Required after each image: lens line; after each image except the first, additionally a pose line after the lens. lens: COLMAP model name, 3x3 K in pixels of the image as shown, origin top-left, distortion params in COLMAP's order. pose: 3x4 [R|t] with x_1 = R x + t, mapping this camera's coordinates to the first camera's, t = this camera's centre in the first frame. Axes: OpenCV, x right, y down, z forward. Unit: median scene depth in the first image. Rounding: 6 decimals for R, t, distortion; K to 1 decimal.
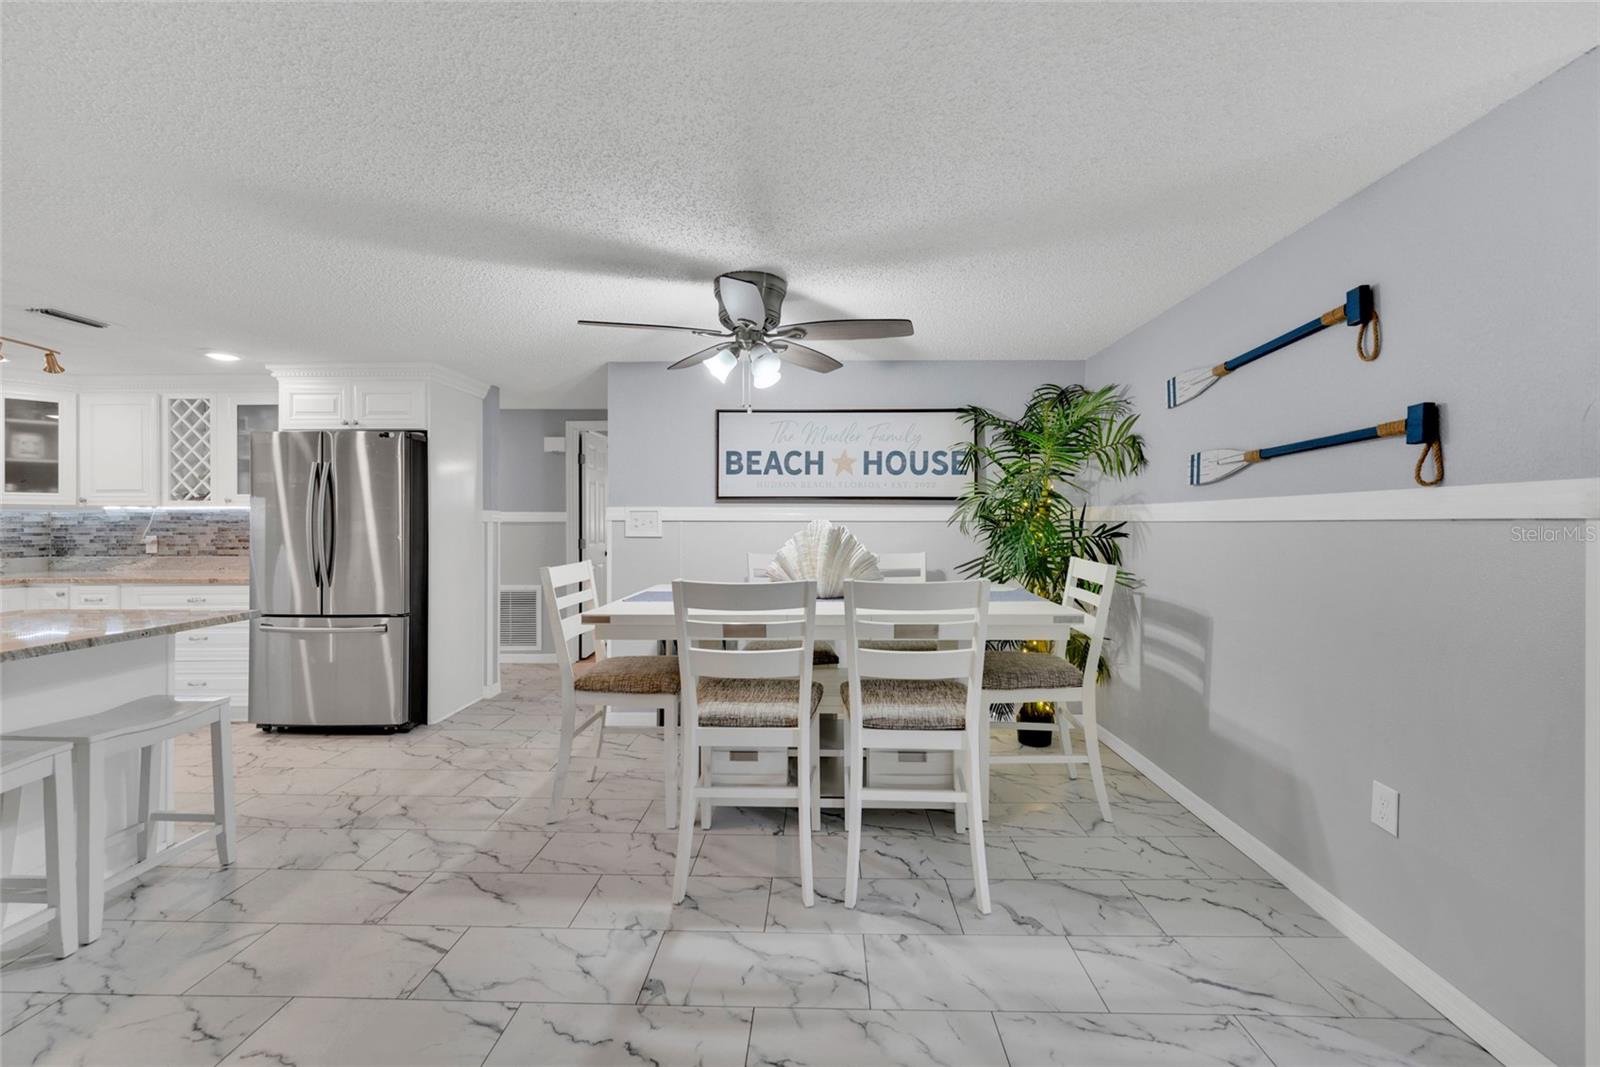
lens RADIAL K [[641.1, 0, 805.5], [0, 641.1, 520.4], [0, 0, 1]] dist [0.006573, -0.001746]
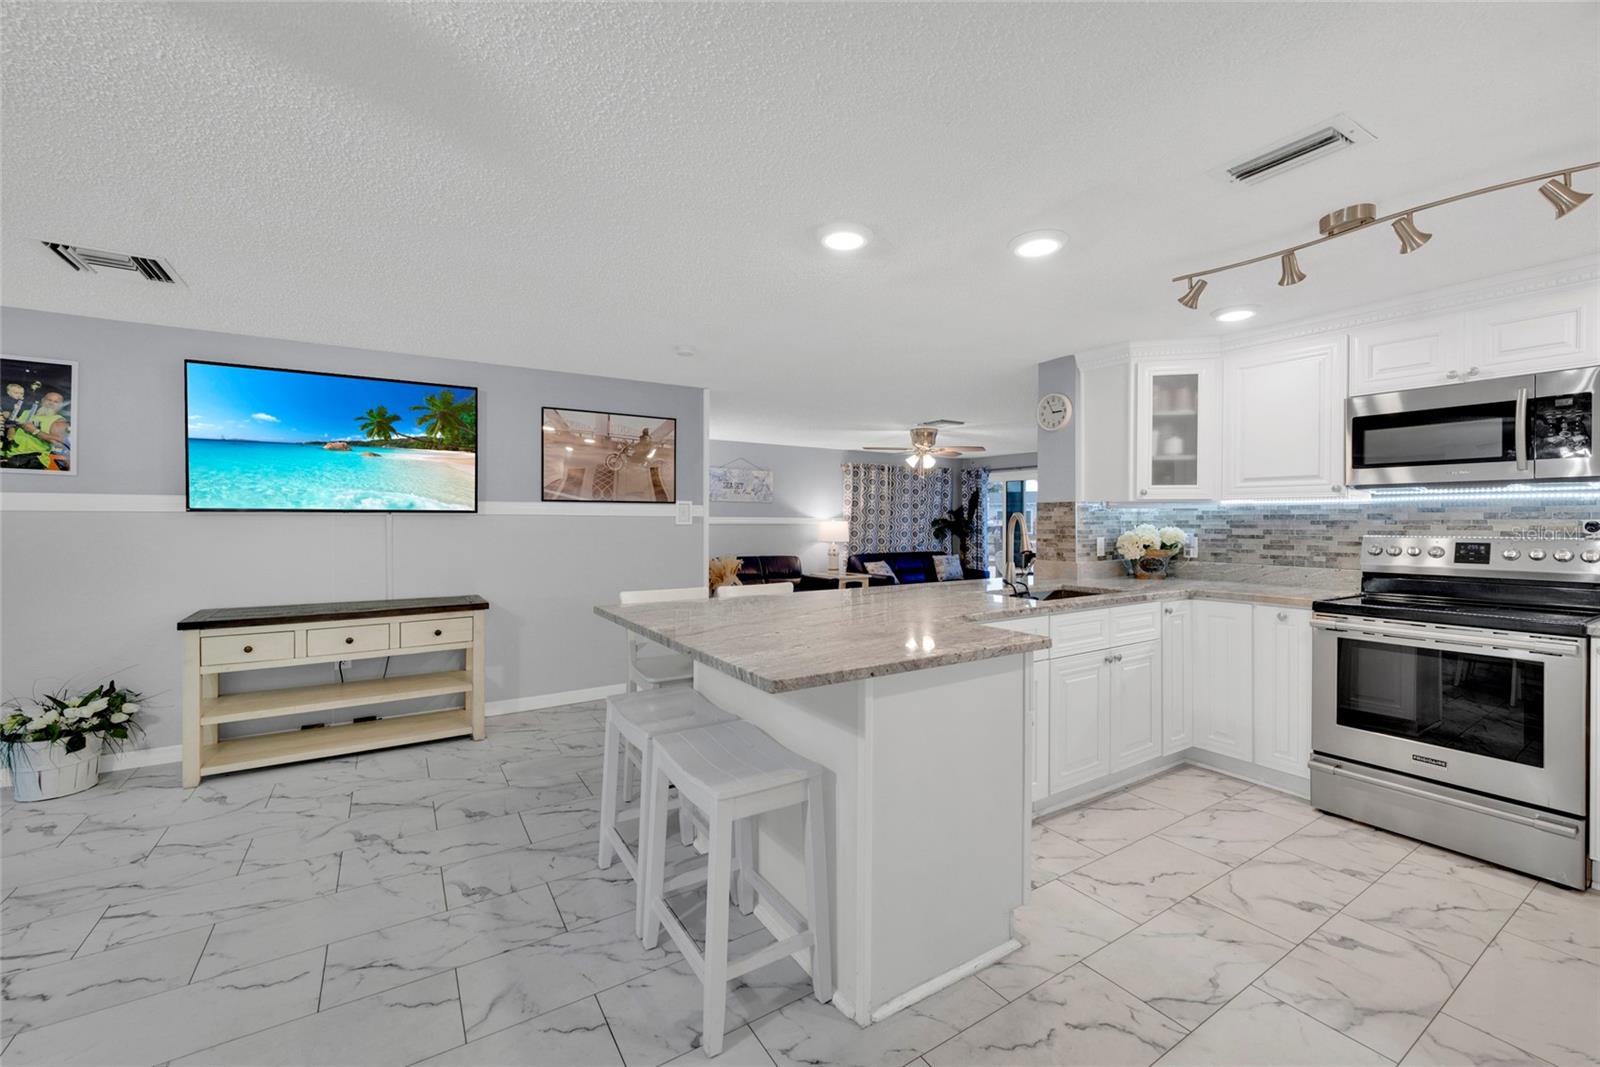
lens RADIAL K [[641.1, 0, 796.4], [0, 641.1, 524.5], [0, 0, 1]] dist [0.006573, -0.001746]
pose [[-0.825719, 0.000679, -0.564081, -0.329247], [-0.003440, 0.999975, 0.006239, 0.003392], [0.564071, 0.007092, -0.825696, 0.849671]]
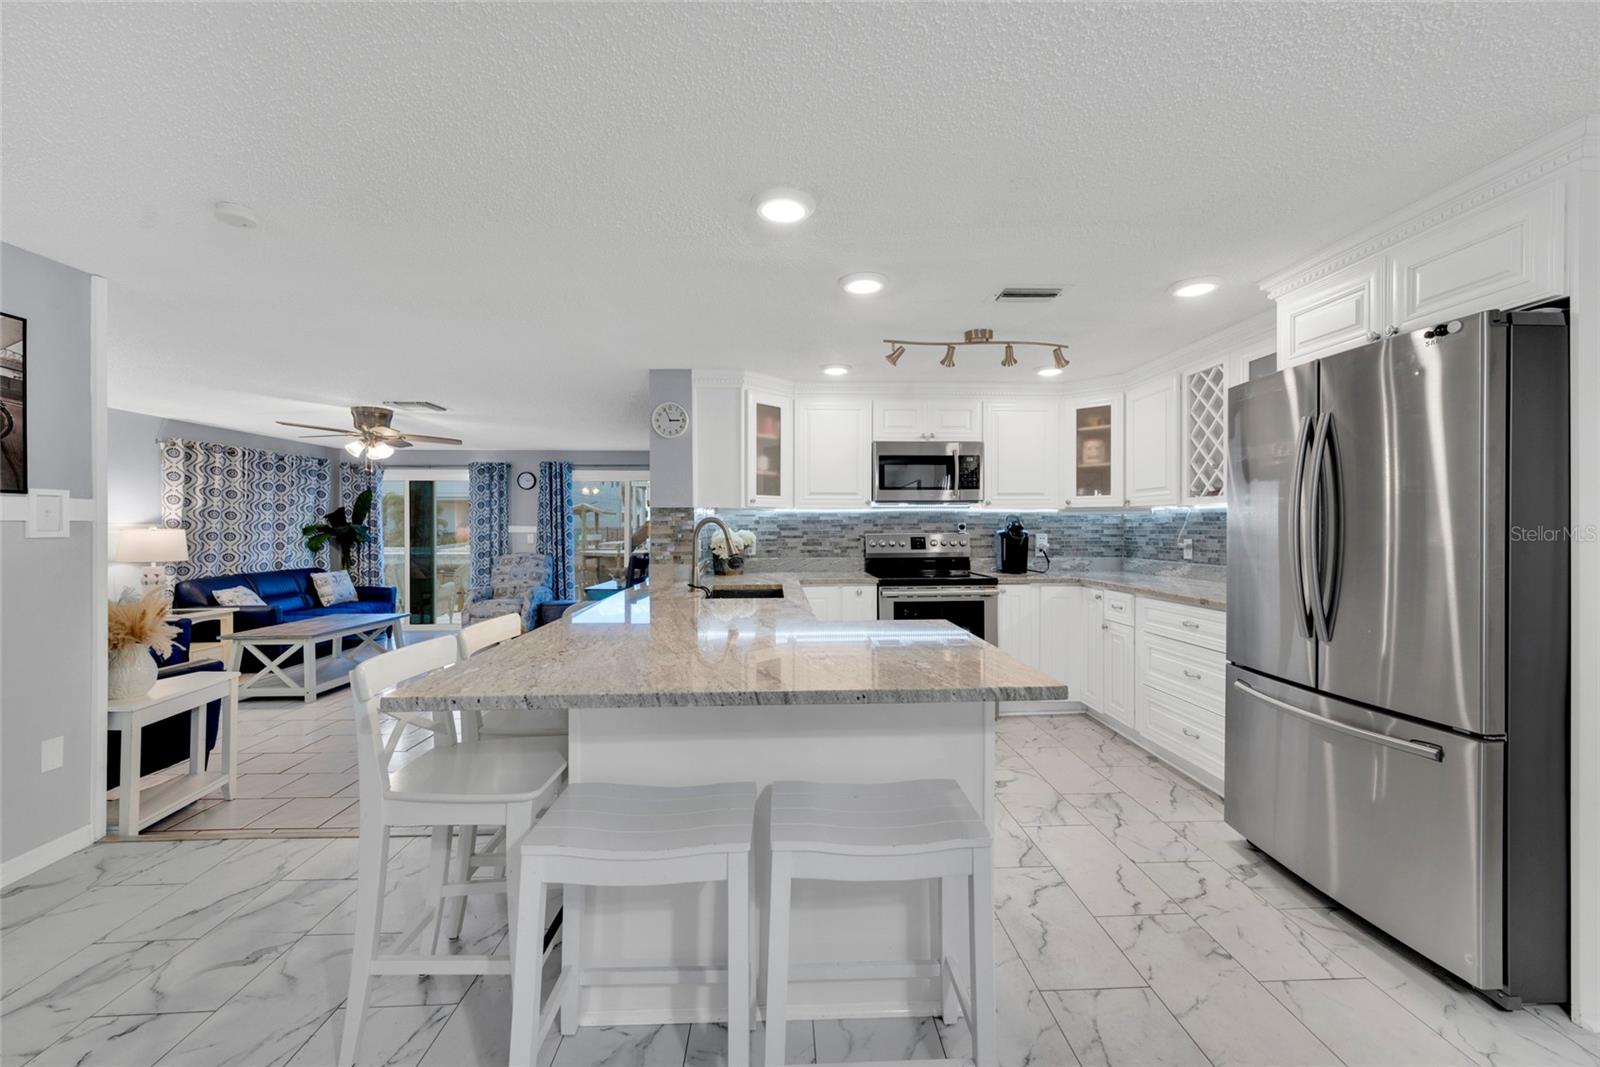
lens RADIAL K [[641.1, 0, 800.2], [0, 641.1, 525.6], [0, 0, 1]] dist [0.006573, -0.001746]
pose [[0.076332, -0.000859, -0.997082, -0.201743], [0.003930, 0.999992, -0.000561, 0.003979], [0.997075, -0.003876, 0.076335, 0.446819]]
